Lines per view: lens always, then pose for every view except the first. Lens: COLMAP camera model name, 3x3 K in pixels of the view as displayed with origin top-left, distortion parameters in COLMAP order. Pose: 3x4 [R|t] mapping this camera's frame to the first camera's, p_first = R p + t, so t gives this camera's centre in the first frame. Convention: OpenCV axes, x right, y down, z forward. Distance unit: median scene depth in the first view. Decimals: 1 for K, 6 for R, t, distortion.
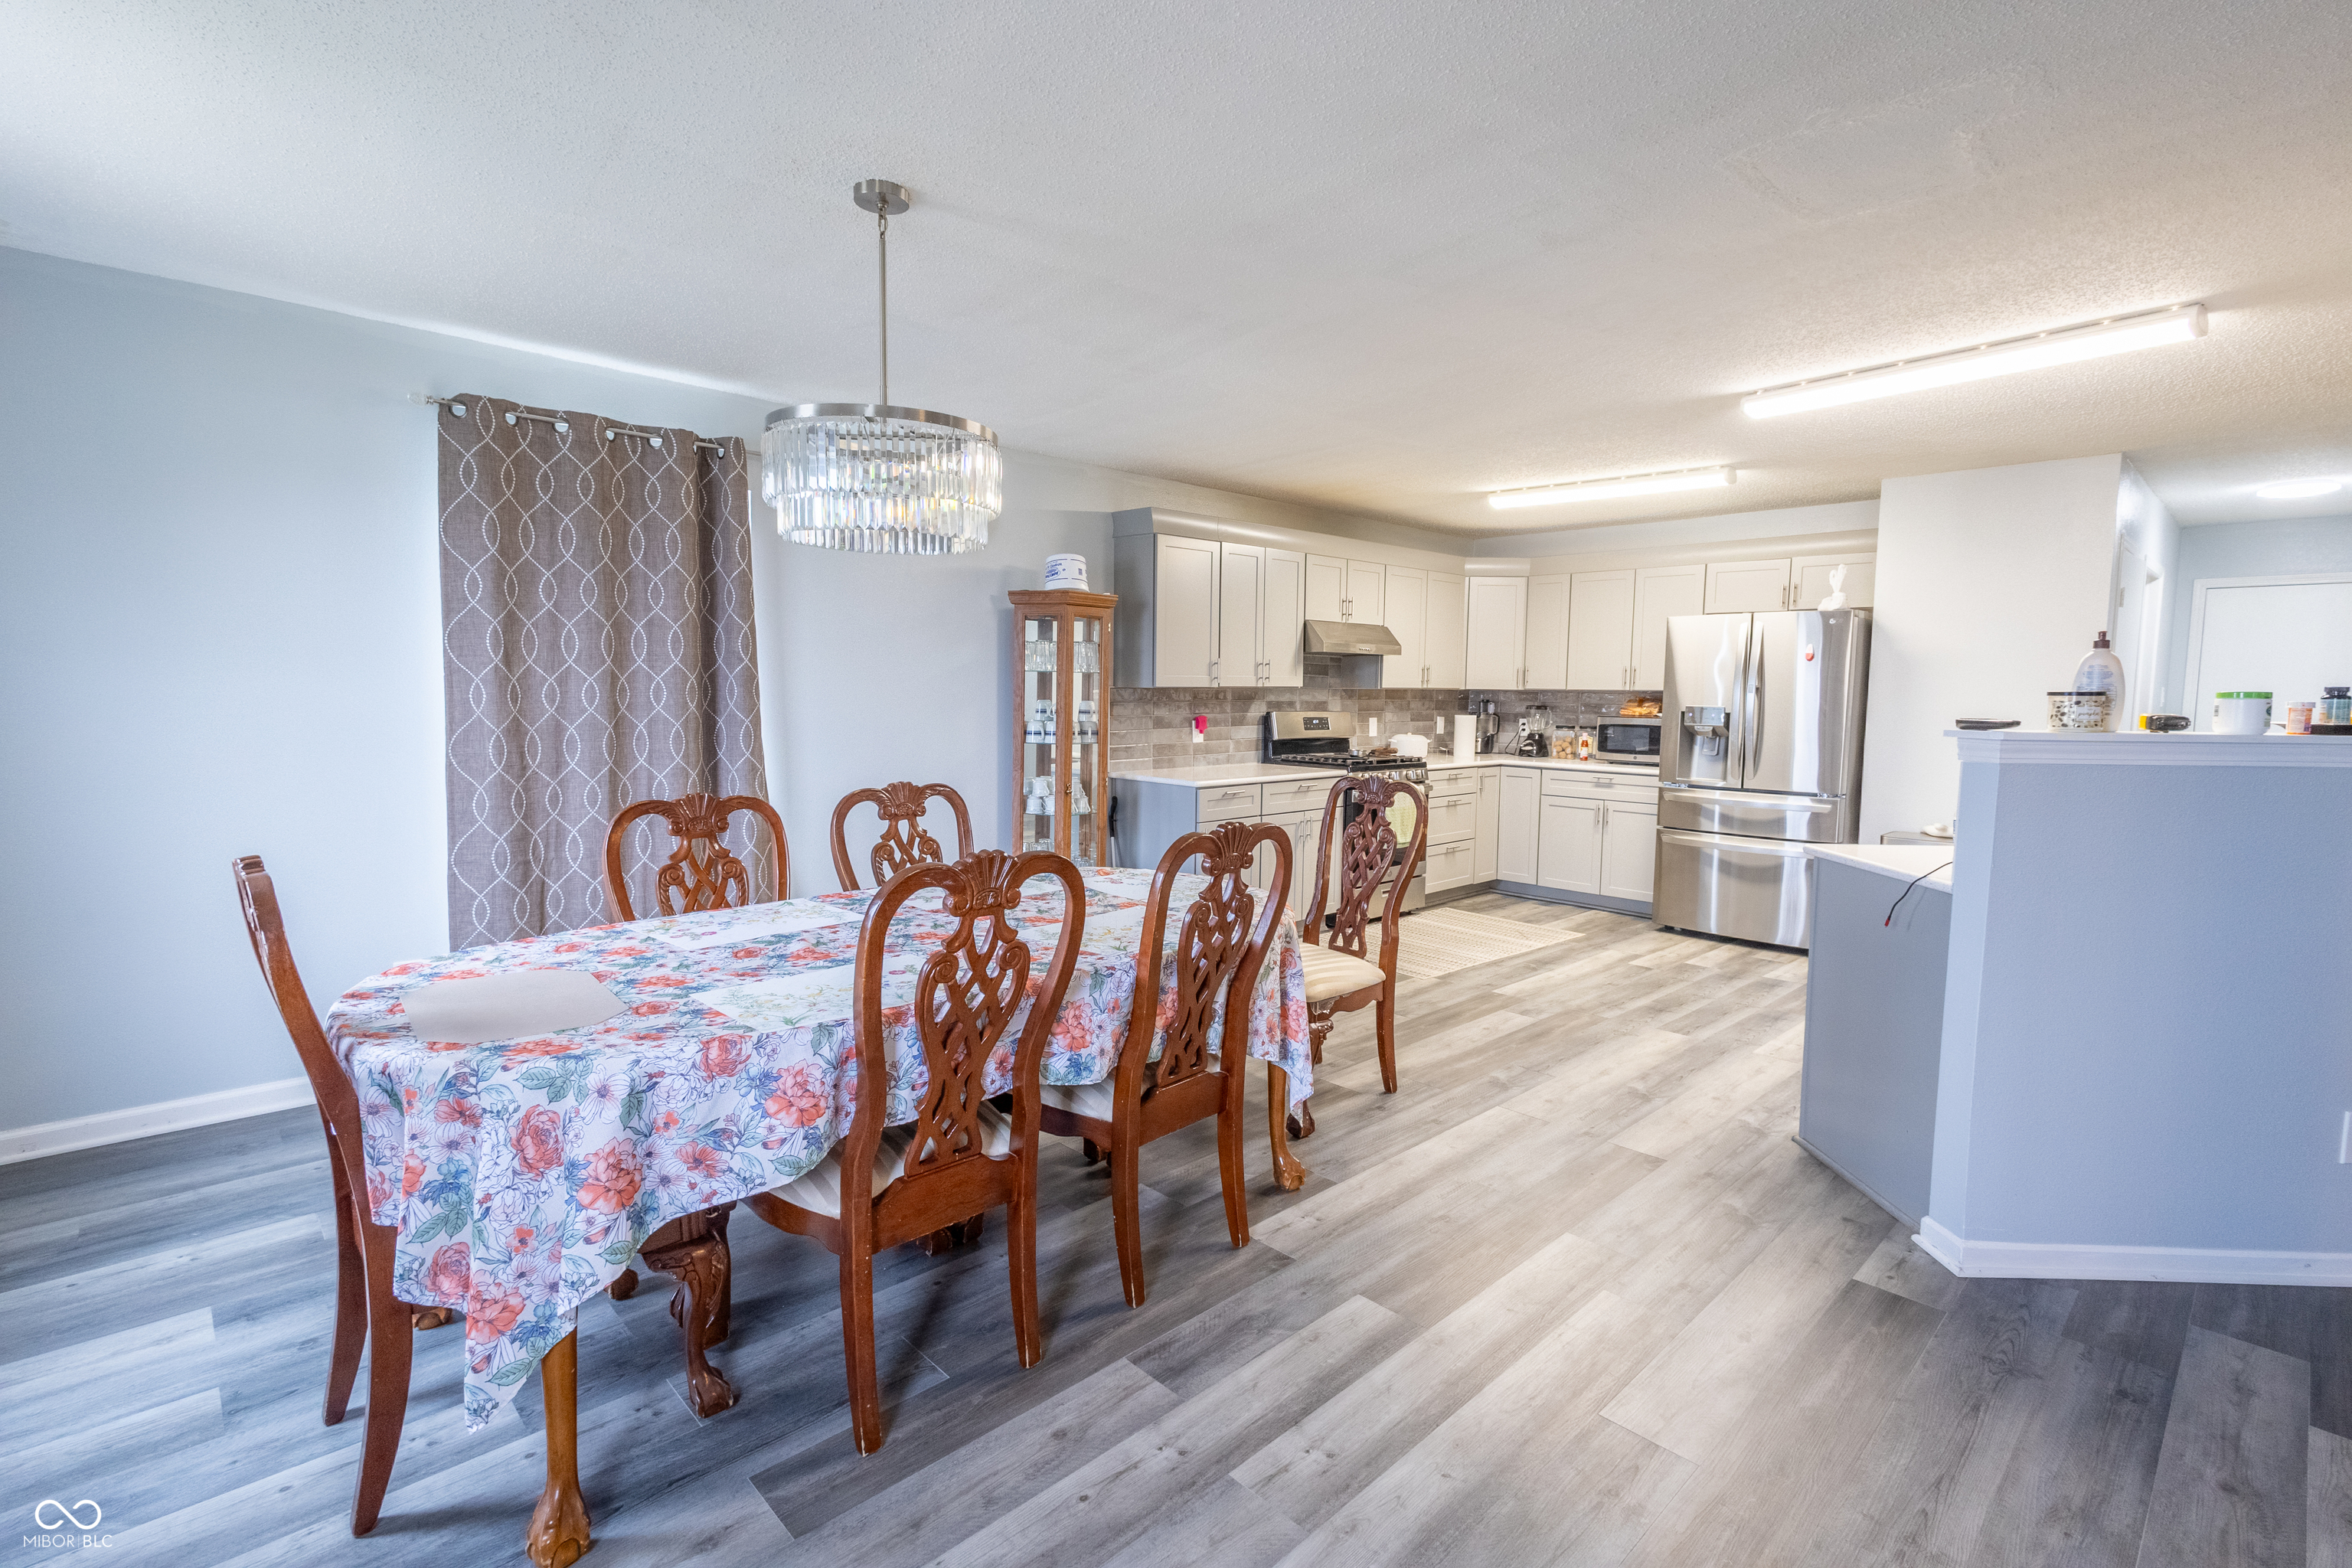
lens RADIAL K [[1079.2, 0, 1173.3], [0, 1079.2, 780.2], [0, 0, 1]] dist [0.005176, 0.000314]
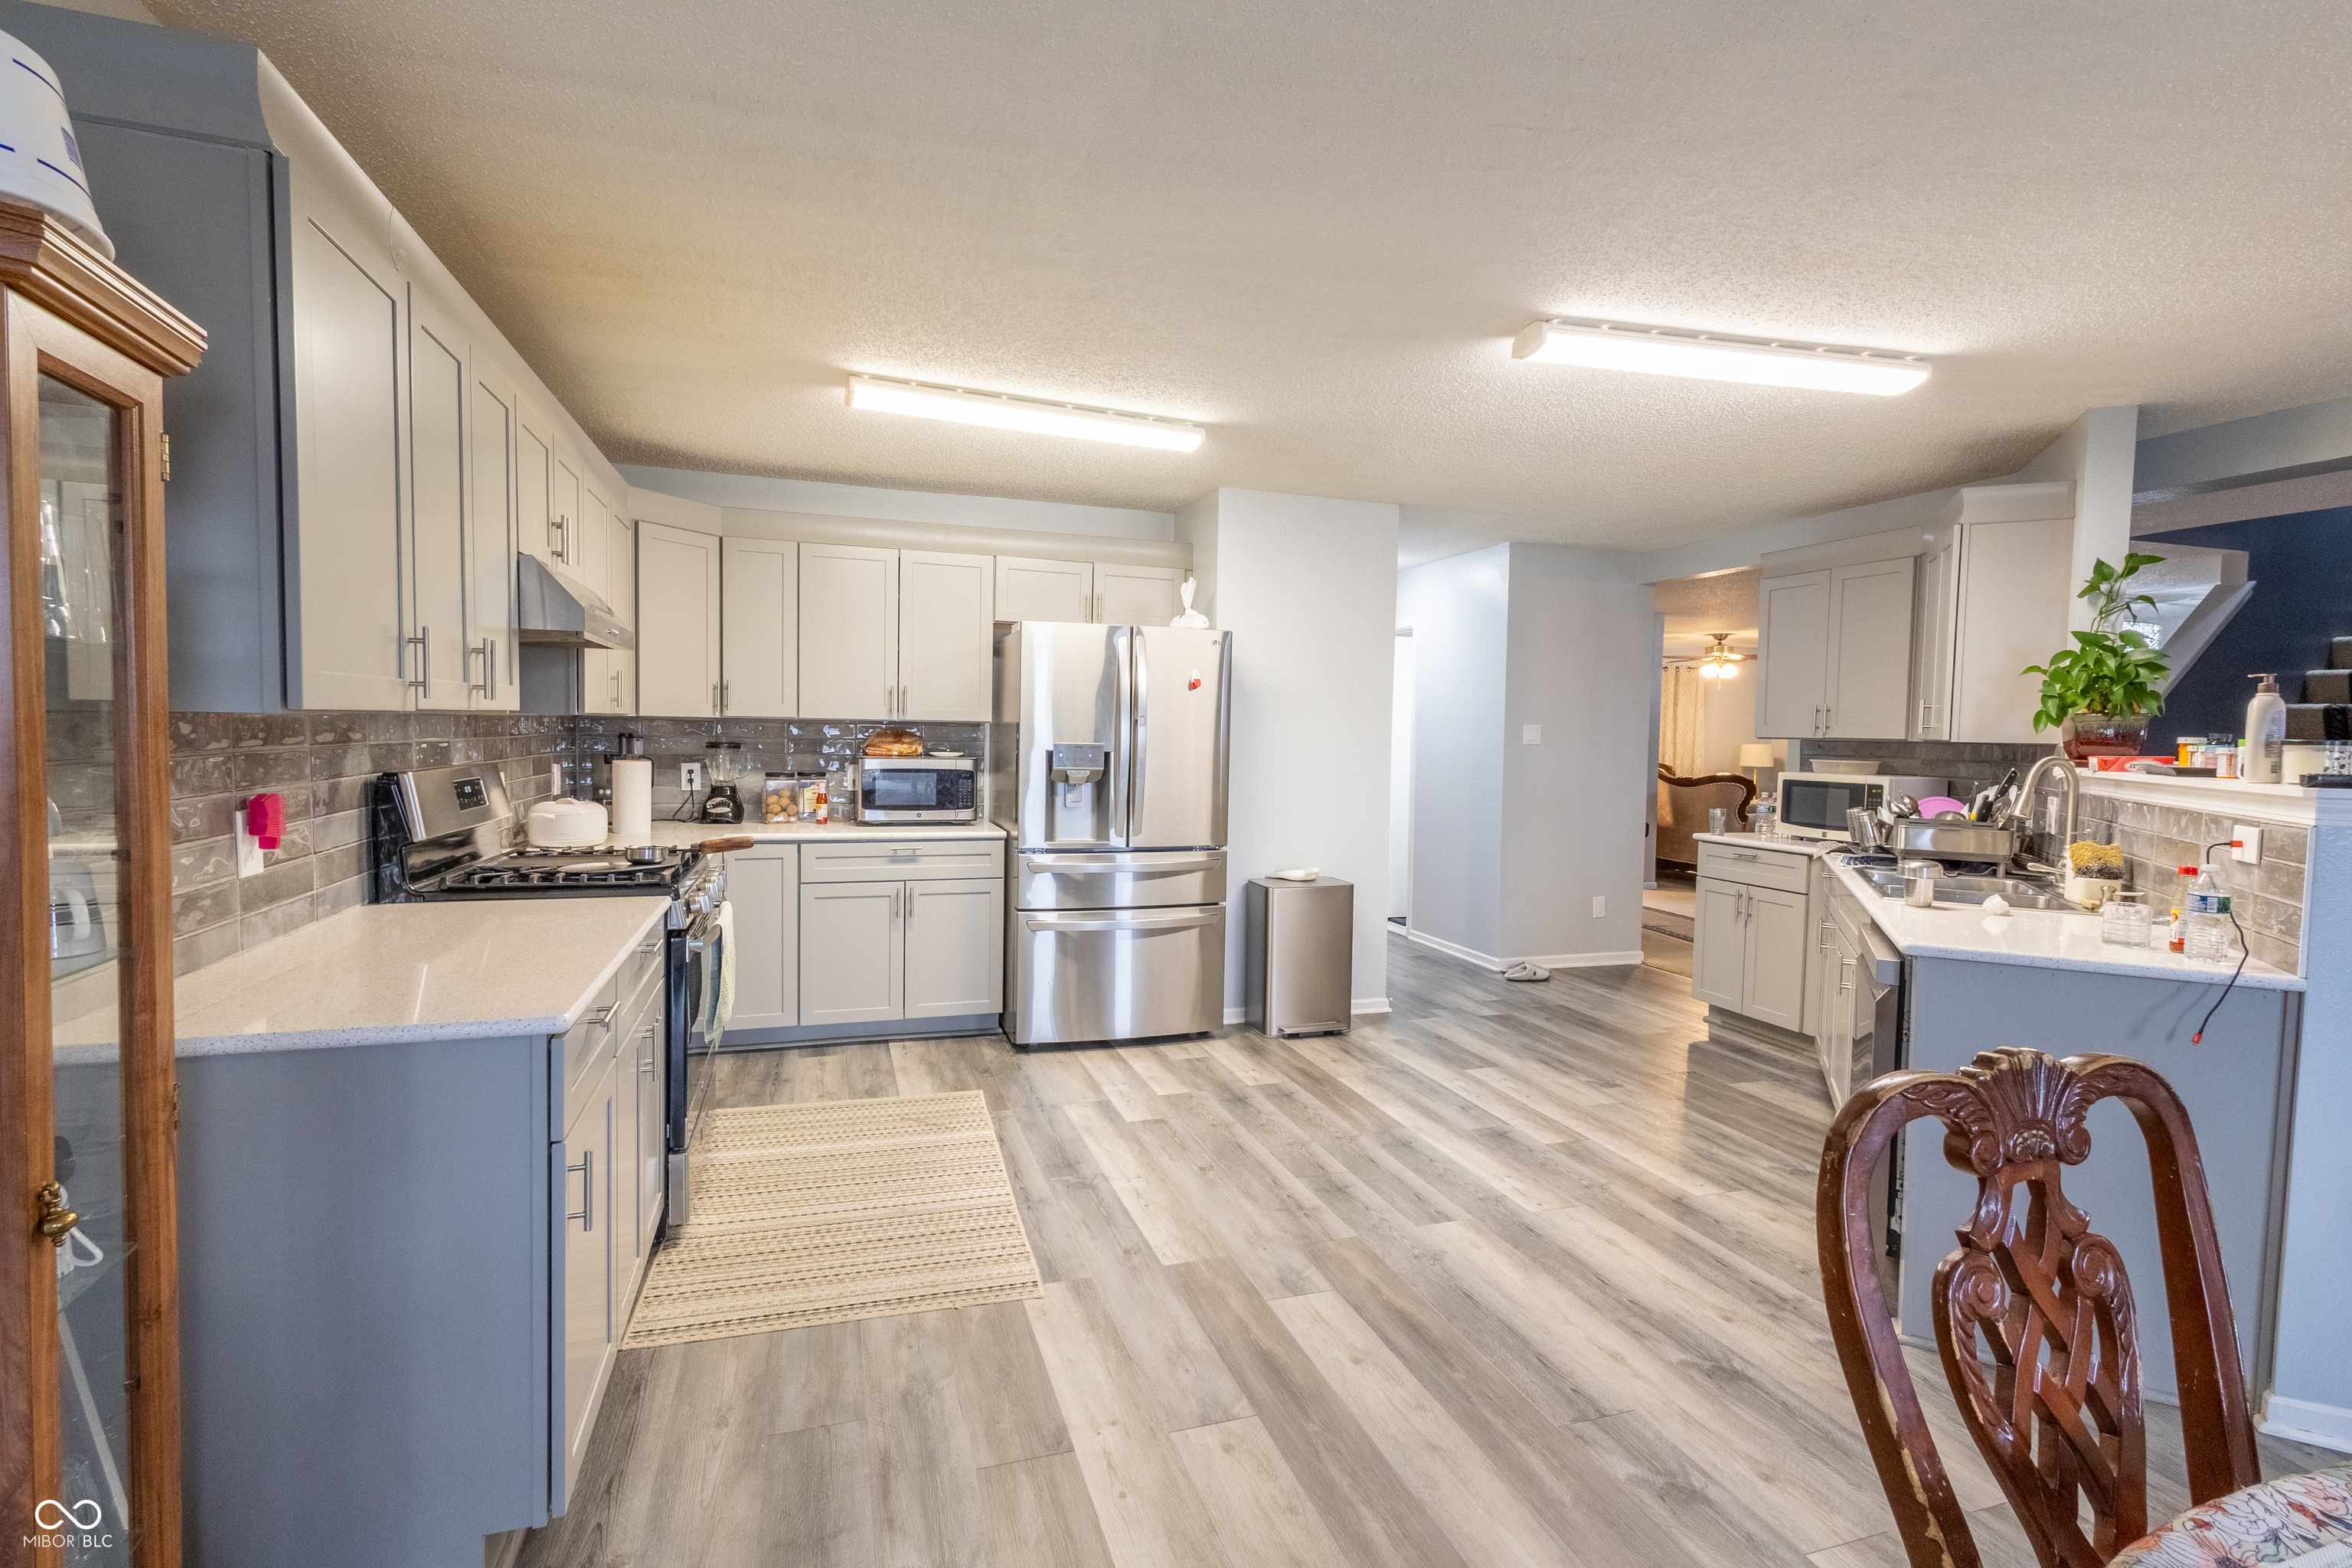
lens RADIAL K [[1079.2, 0, 1171.2], [0, 1079.2, 791.9], [0, 0, 1]] dist [0.005176, 0.000314]
pose [[0.429433, -0.056090, 0.901355, -0.147695], [0.063402, 0.997479, 0.031865, -0.050713], [-0.900871, 0.043464, 0.431906, 0.571352]]
